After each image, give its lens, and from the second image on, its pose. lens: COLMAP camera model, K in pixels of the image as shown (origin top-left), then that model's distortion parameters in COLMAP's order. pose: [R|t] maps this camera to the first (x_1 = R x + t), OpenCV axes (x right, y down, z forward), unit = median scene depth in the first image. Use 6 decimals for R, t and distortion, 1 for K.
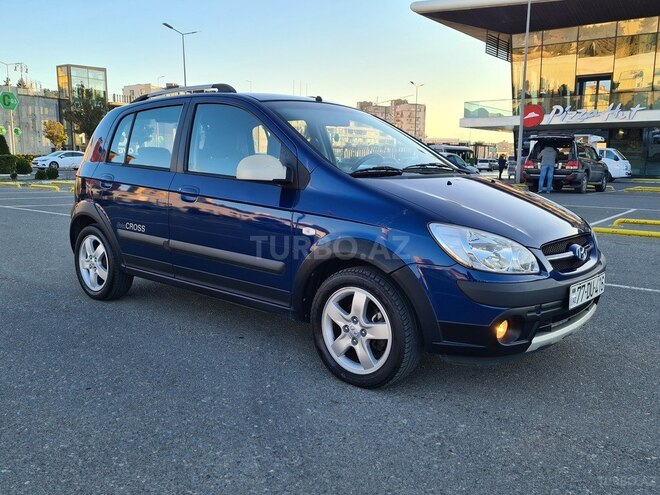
lens RADIAL K [[575.3, 0, 328.5], [0, 575.3, 243.8], [0, 0, 1]] dist [0.052845, -0.025588]
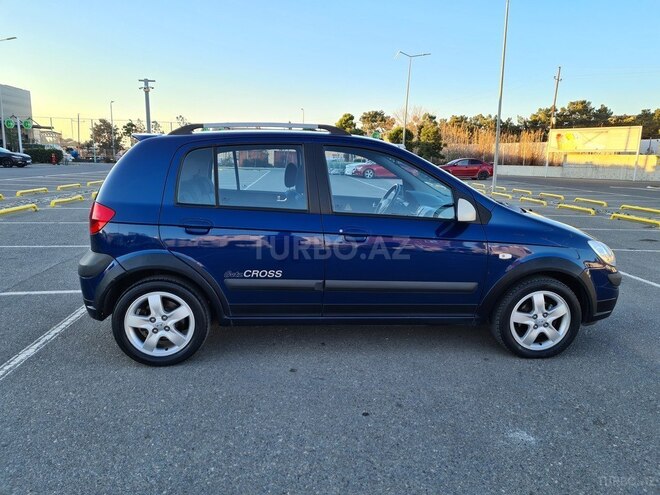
lens RADIAL K [[478.2, 0, 331.7], [0, 478.2, 251.9], [0, 0, 1]] dist [0.055436, -0.032245]
pose [[0.695408, -0.133727, 0.706063, -1.022515], [0.093631, 0.991018, 0.095479, -0.163159], [-0.712489, -0.000287, 0.701683, 0.477213]]
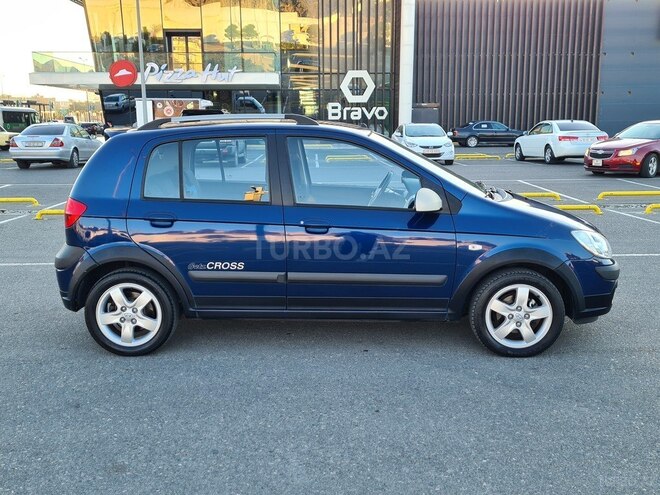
lens RADIAL K [[708.1, 0, 330.2], [0, 708.1, 251.4], [0, 0, 1]] dist [0.045652, 0.000000]
pose [[0.778546, -0.133866, 0.613144, -1.160746], [0.109070, 0.990980, 0.077865, -0.158264], [-0.618037, 0.006254, 0.786124, -0.025077]]
